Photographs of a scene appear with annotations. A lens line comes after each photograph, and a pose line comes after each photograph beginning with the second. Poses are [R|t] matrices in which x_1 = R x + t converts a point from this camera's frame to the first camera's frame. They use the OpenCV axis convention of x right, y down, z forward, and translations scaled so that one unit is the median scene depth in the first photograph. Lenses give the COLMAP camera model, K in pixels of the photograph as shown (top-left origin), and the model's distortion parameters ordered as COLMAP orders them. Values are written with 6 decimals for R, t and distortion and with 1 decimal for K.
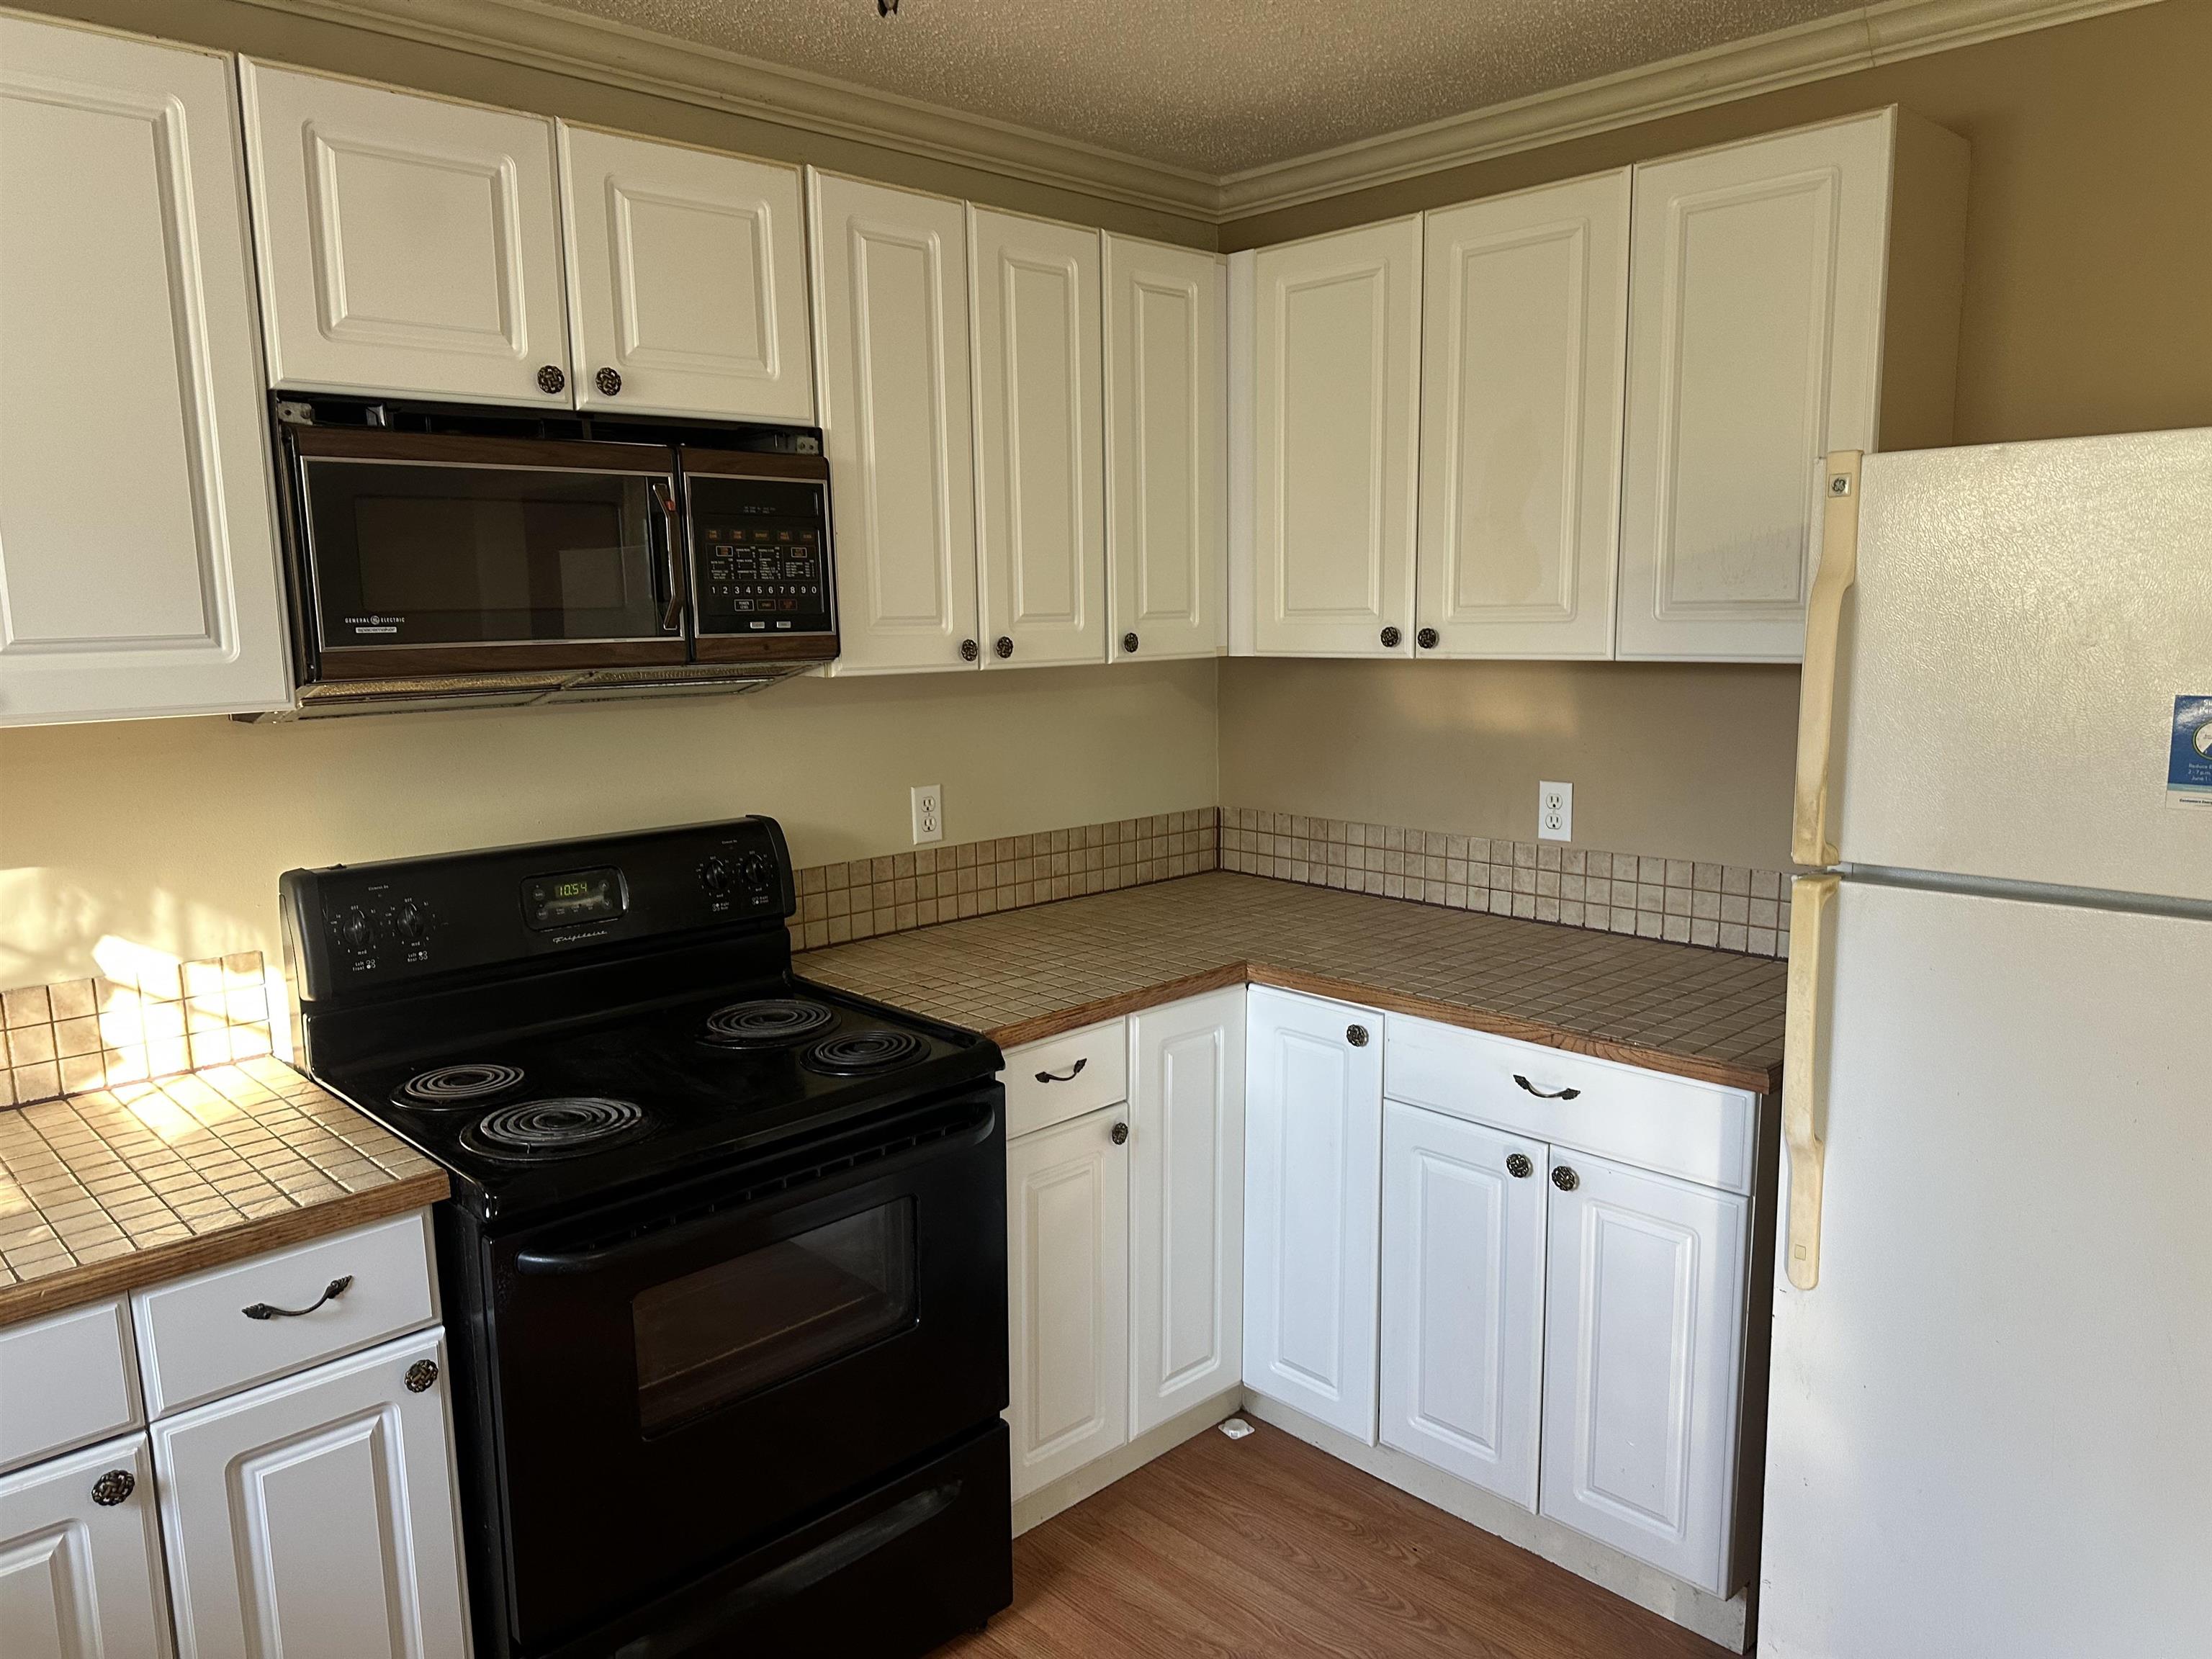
lens RADIAL K [[1538.4, 0, 1109.2], [0, 1538.4, 837.3], [0, 0, 1]] dist [0.009793, -0.000227]
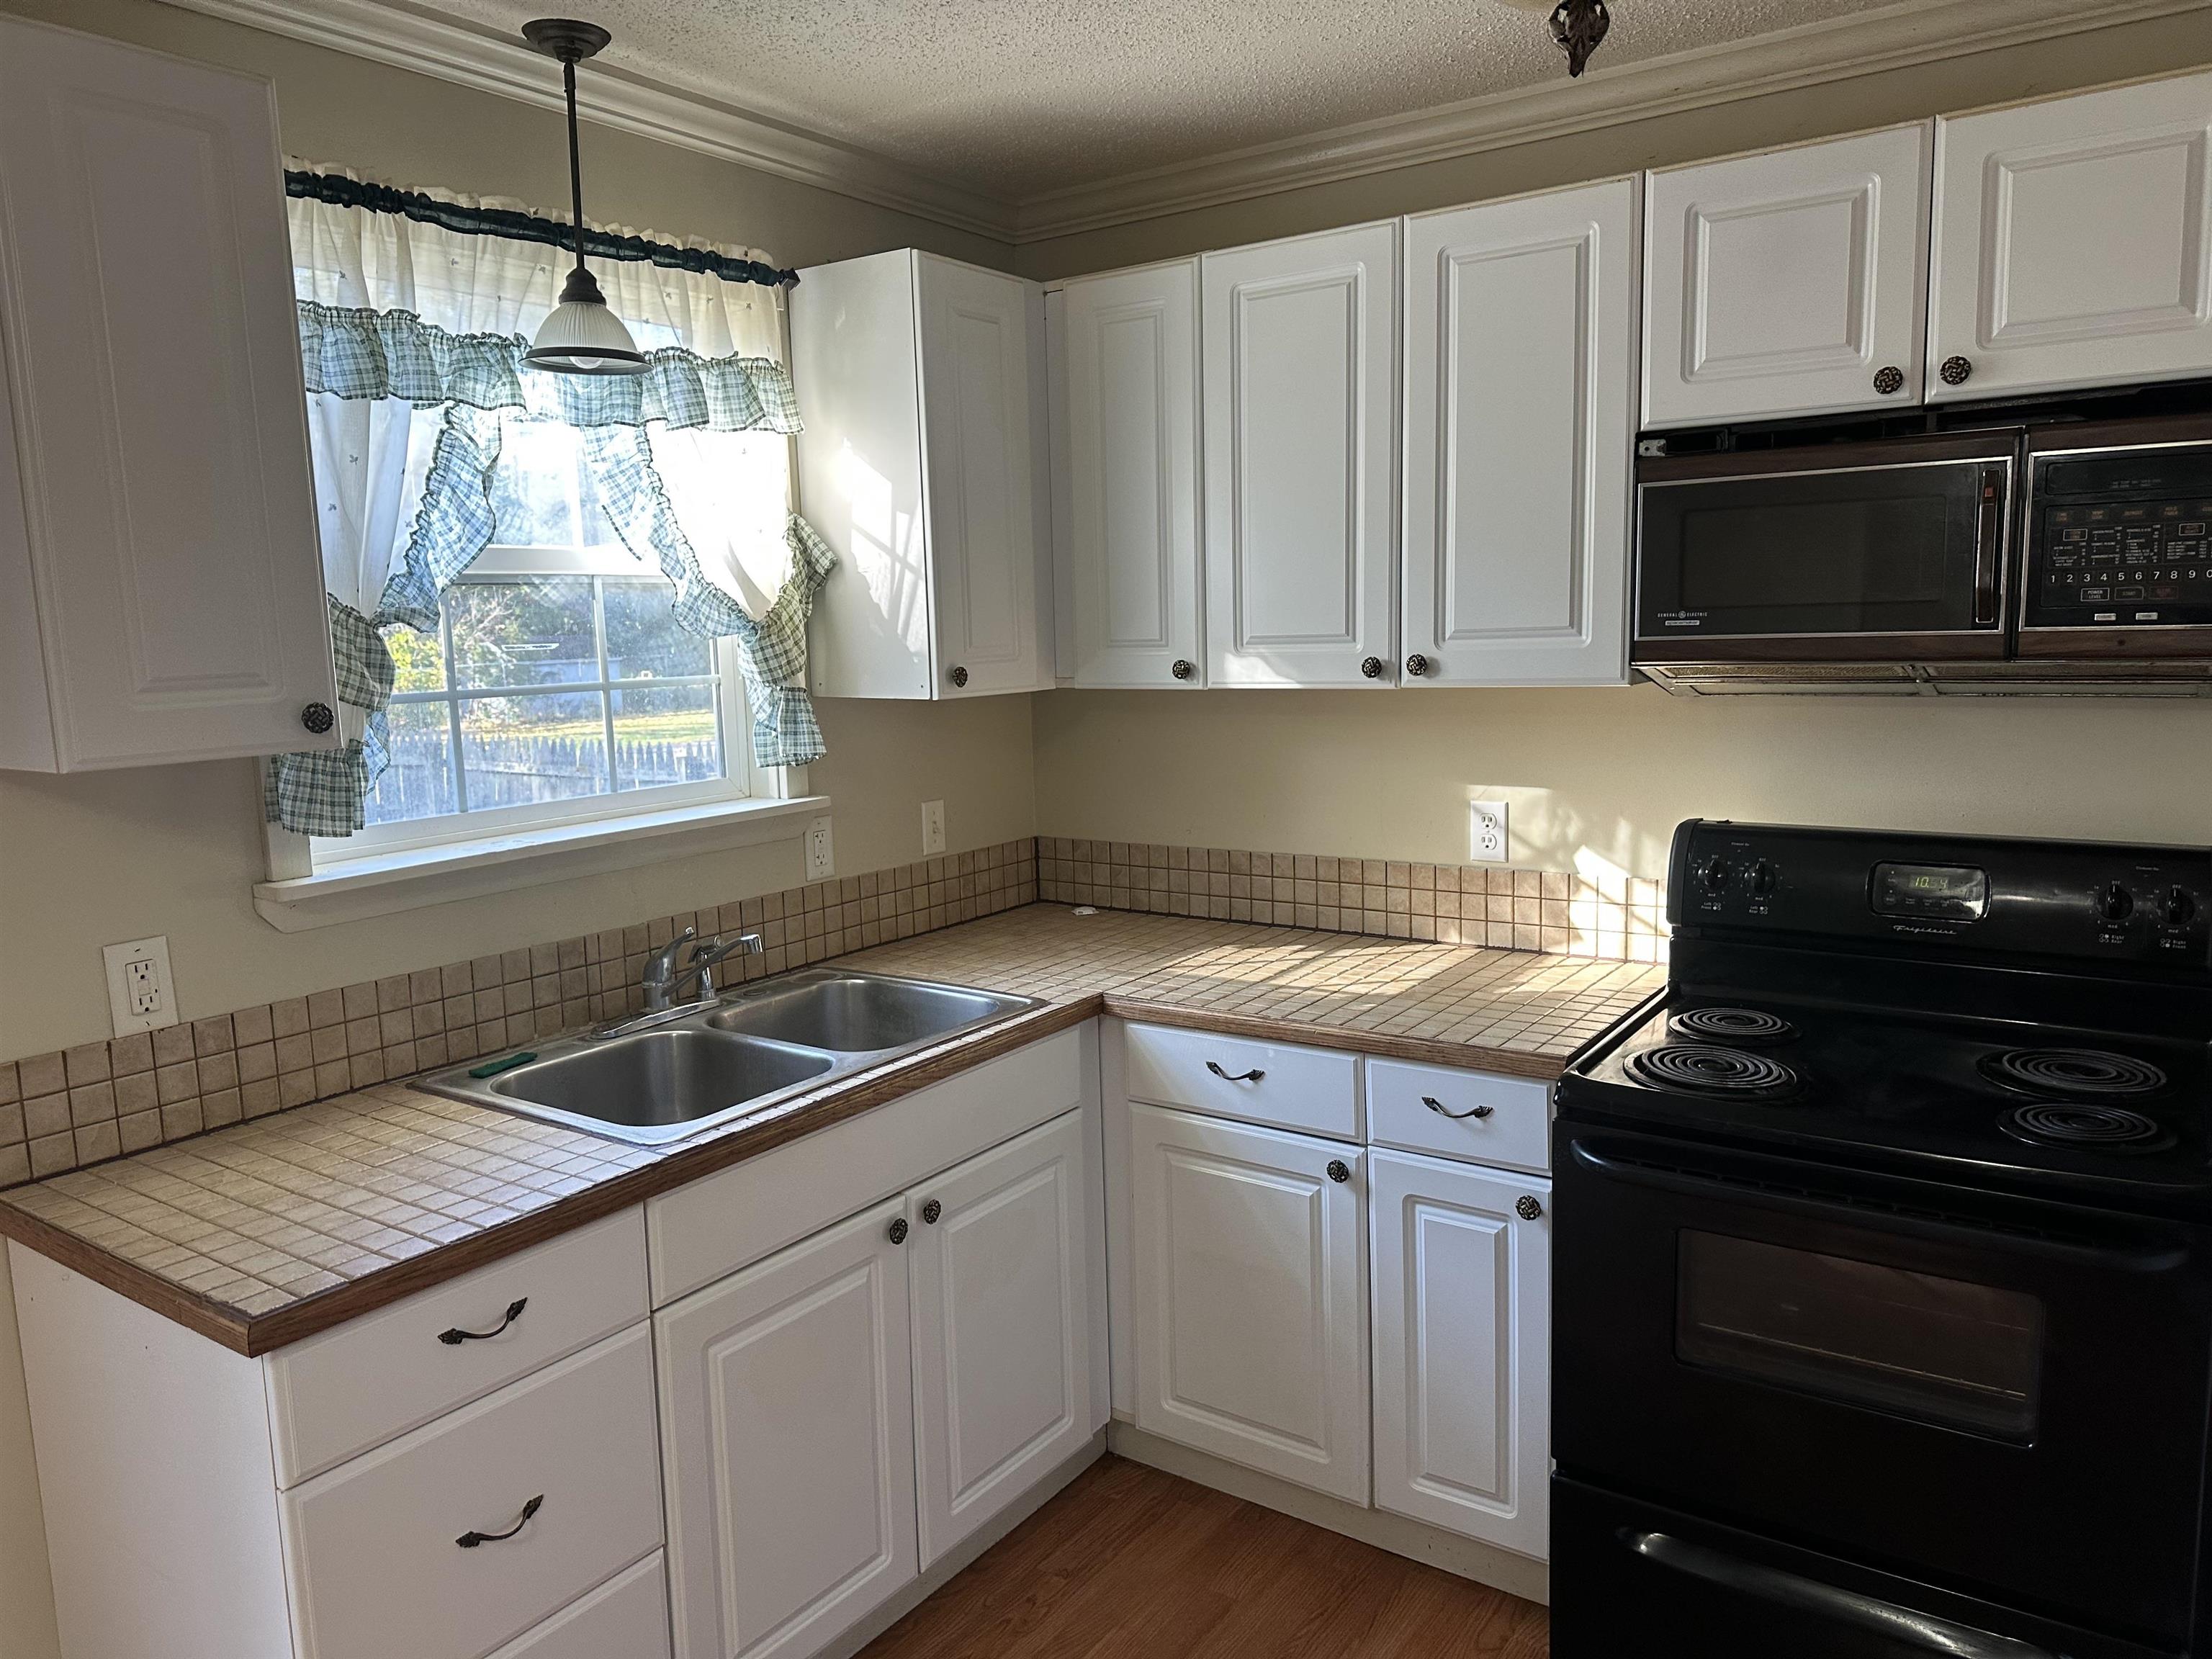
lens RADIAL K [[1538.4, 0, 1107.2], [0, 1538.4, 826.6], [0, 0, 1]] dist [0.009793, -0.000227]
pose [[0.187085, 0.135902, -0.972898, 0.584451], [-0.129544, 0.985148, 0.112702, -0.051081], [0.973765, 0.104948, 0.201912, 0.314295]]
